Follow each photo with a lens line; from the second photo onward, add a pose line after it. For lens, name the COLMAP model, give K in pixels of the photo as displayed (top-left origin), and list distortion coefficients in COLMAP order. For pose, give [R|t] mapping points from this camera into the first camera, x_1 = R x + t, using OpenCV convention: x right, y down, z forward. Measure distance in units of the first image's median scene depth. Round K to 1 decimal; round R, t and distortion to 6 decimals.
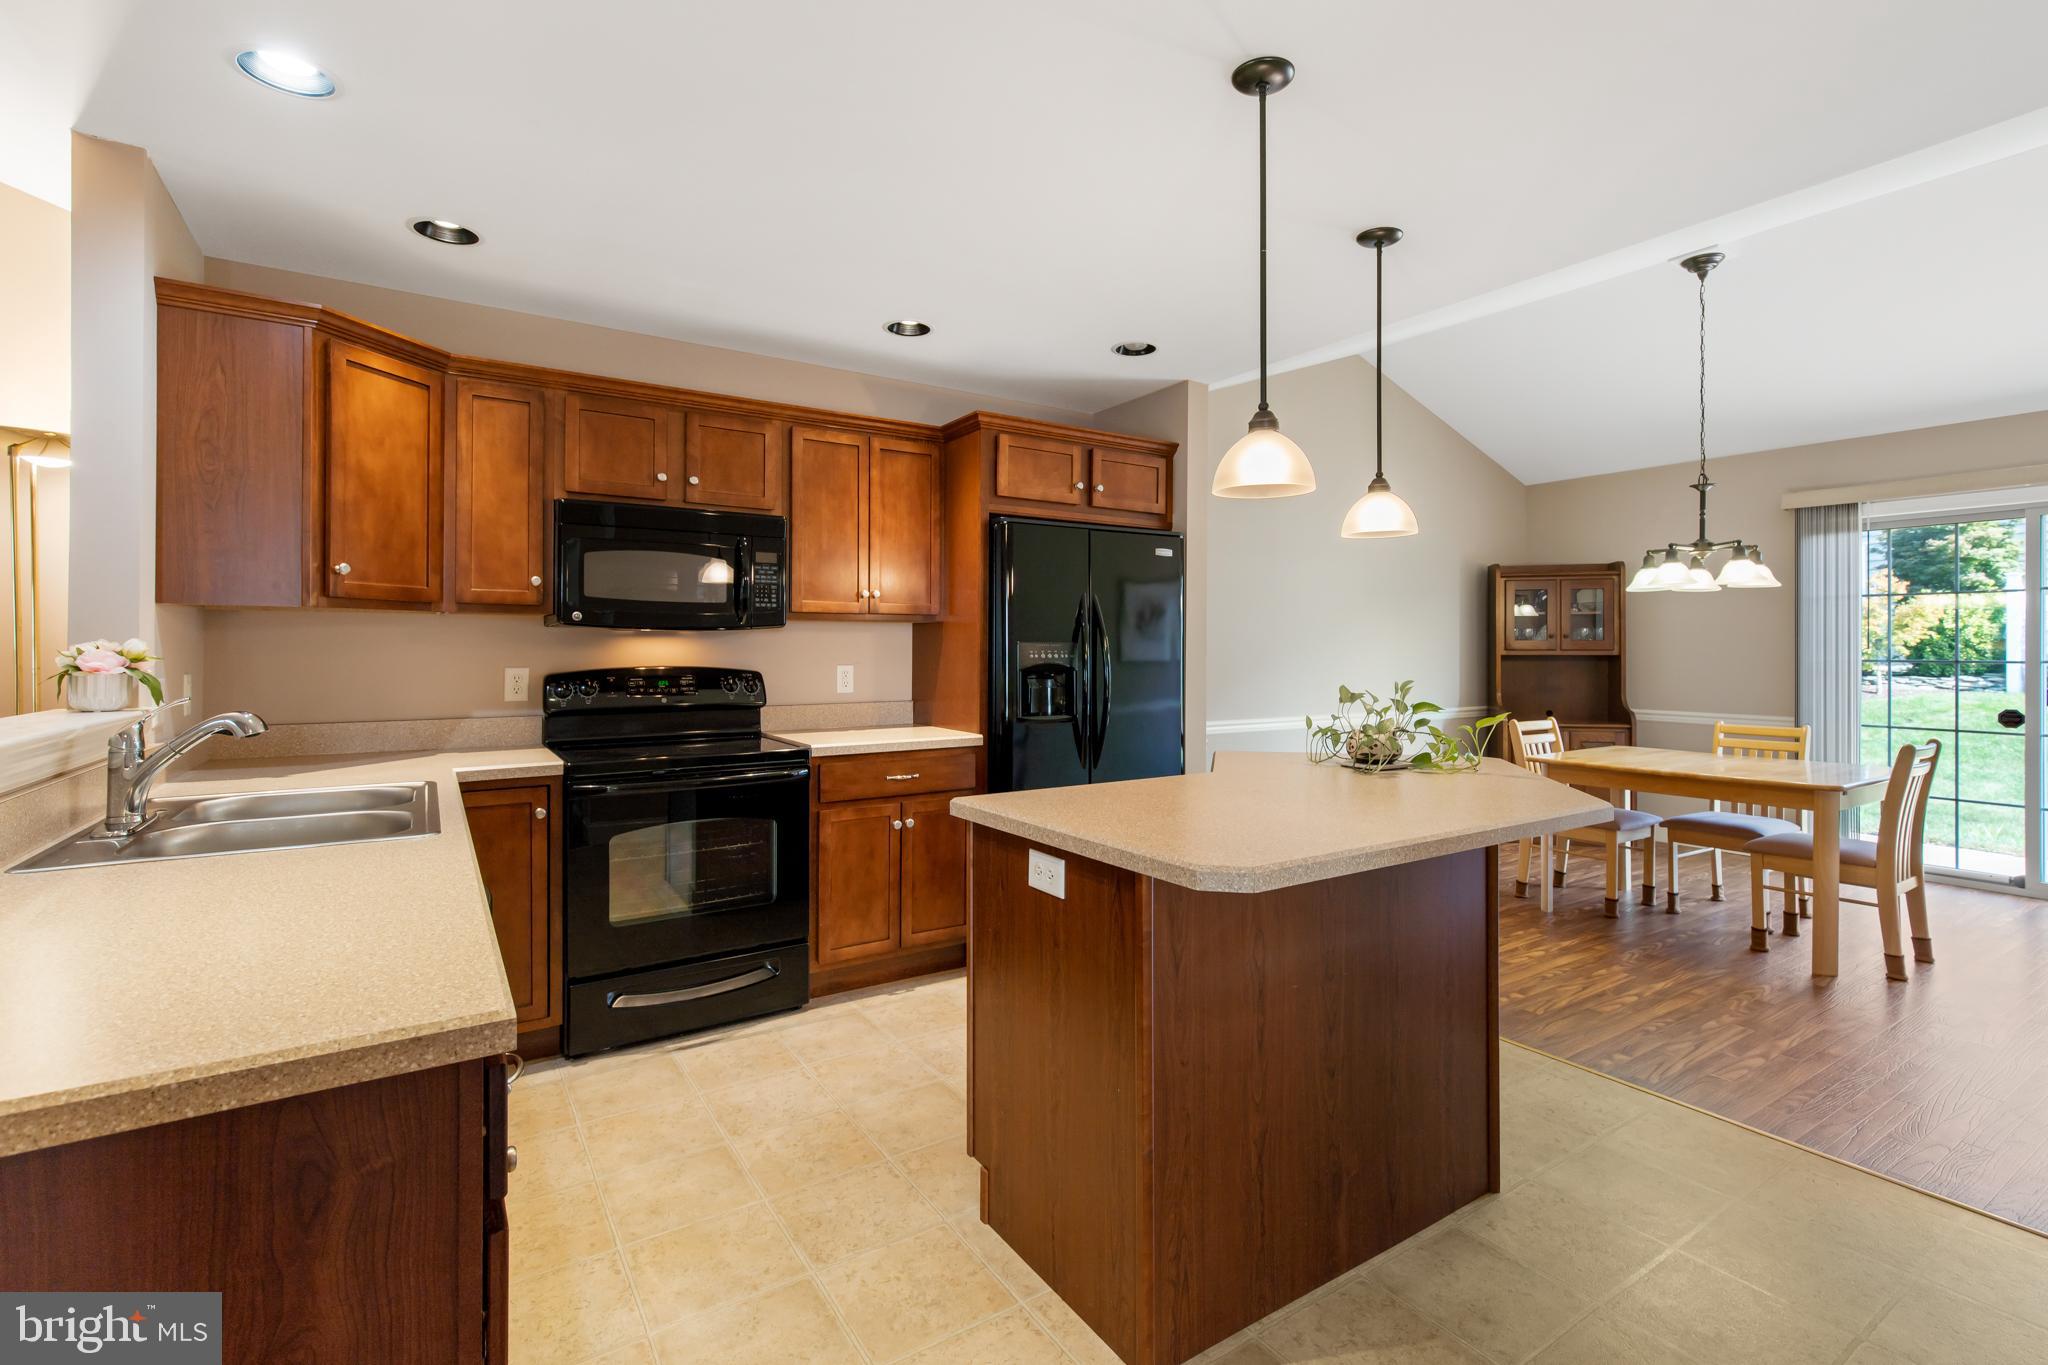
lens RADIAL K [[947.7, 0, 1023.0], [0, 947.7, 626.7], [0, 0, 1]] dist [0.000365, 0.000061]
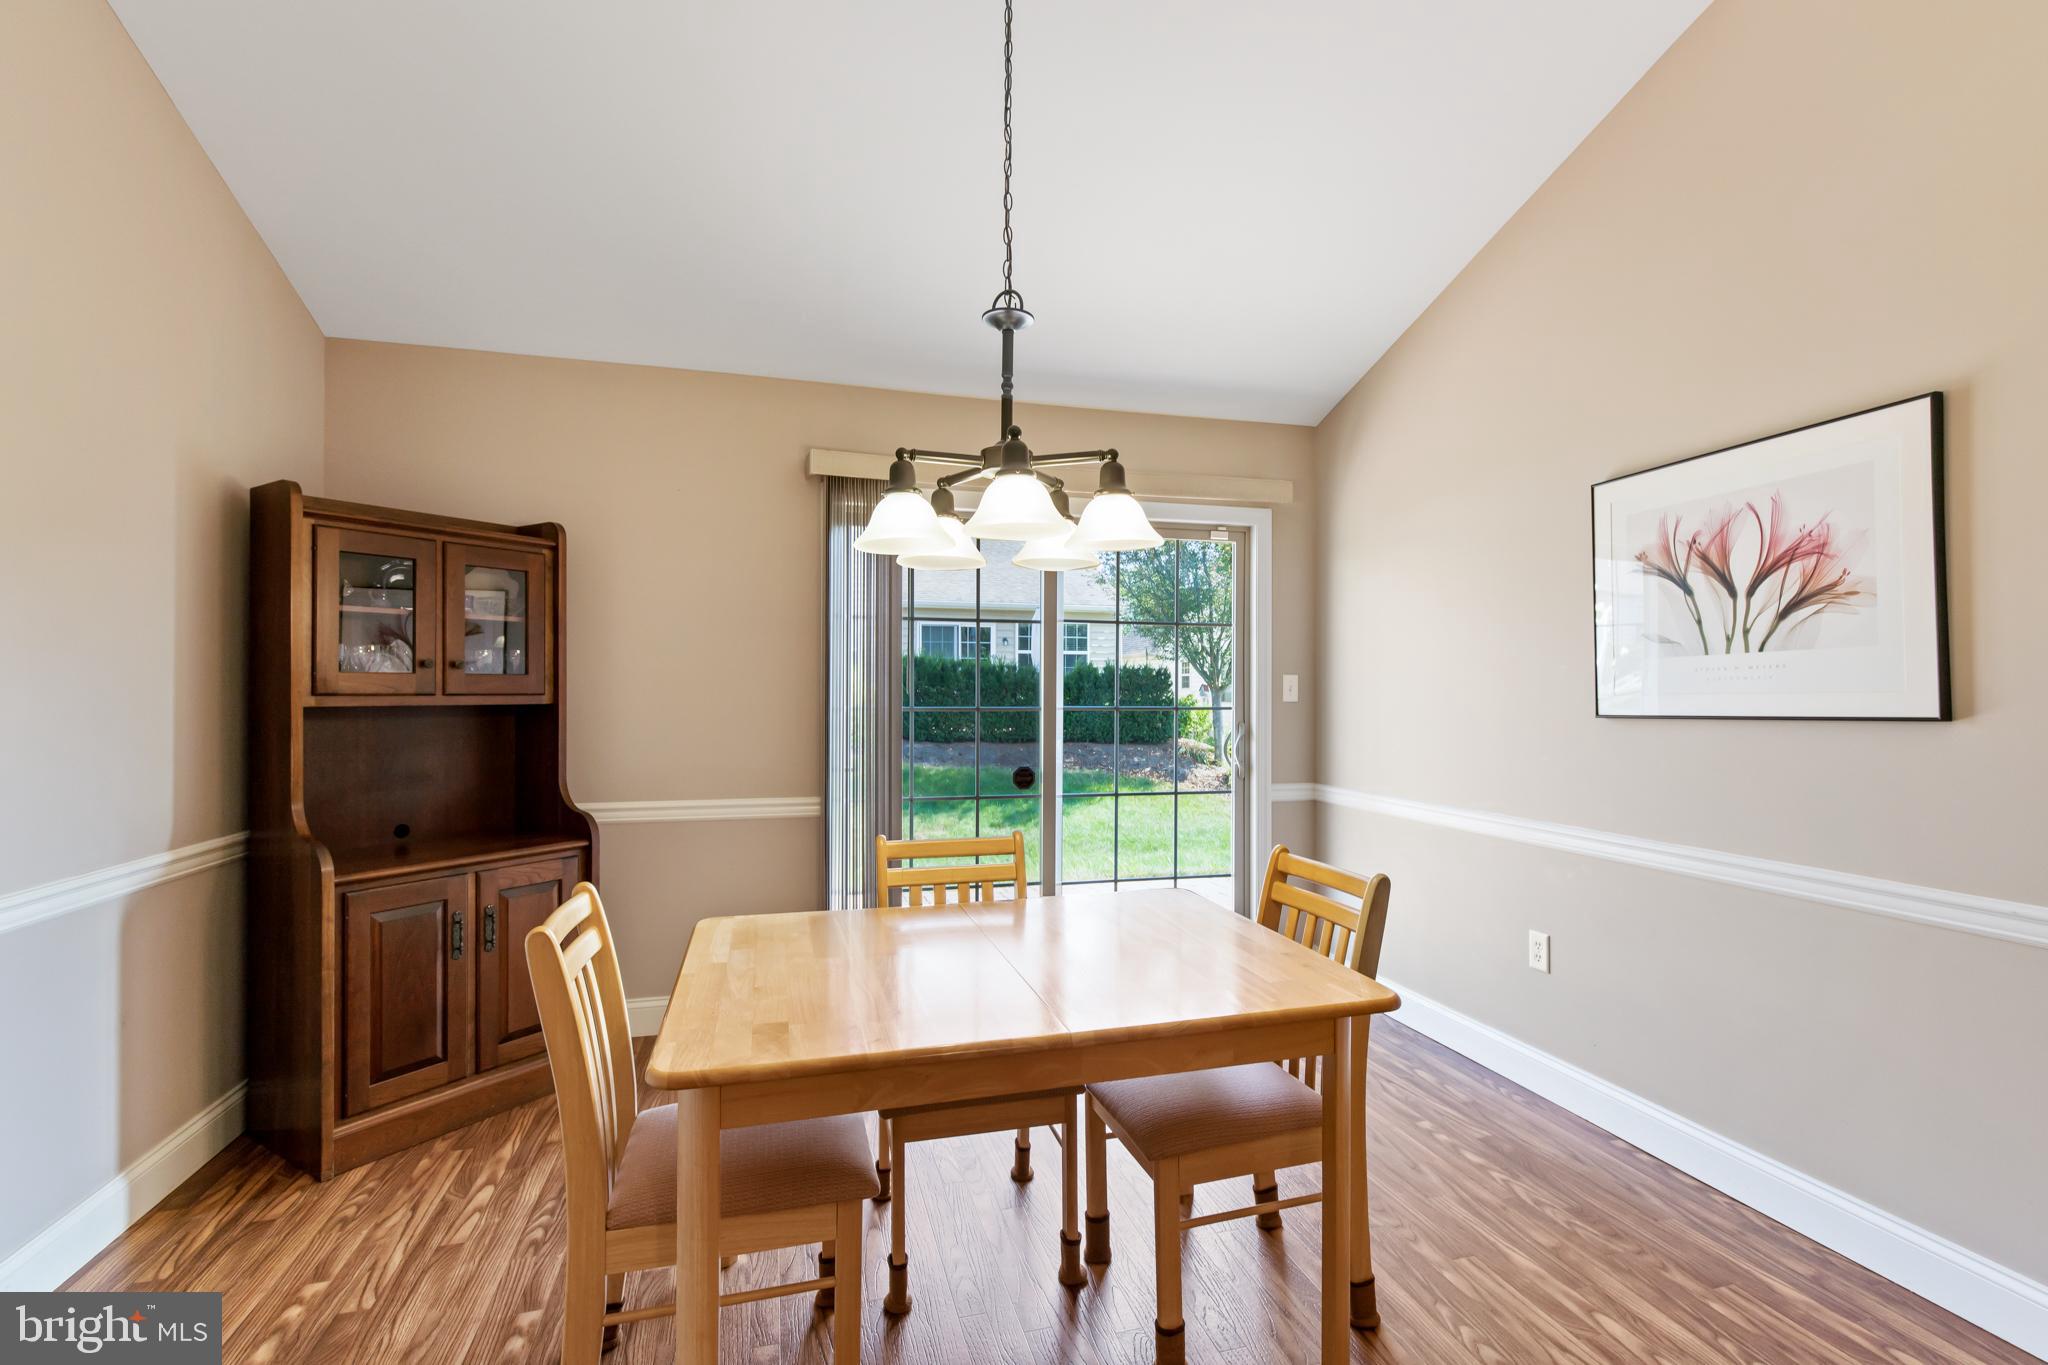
lens RADIAL K [[962.5, 0, 1024.0], [0, 962.5, 682.5], [0, 0, 1]] dist [0.024631, 0.000115]
pose [[0.303311, 0.008334, 0.952855, 0.195734], [-0.022968, 0.999735, -0.001433, 0.012316], [-0.952615, -0.021450, 0.303422, 0.567352]]
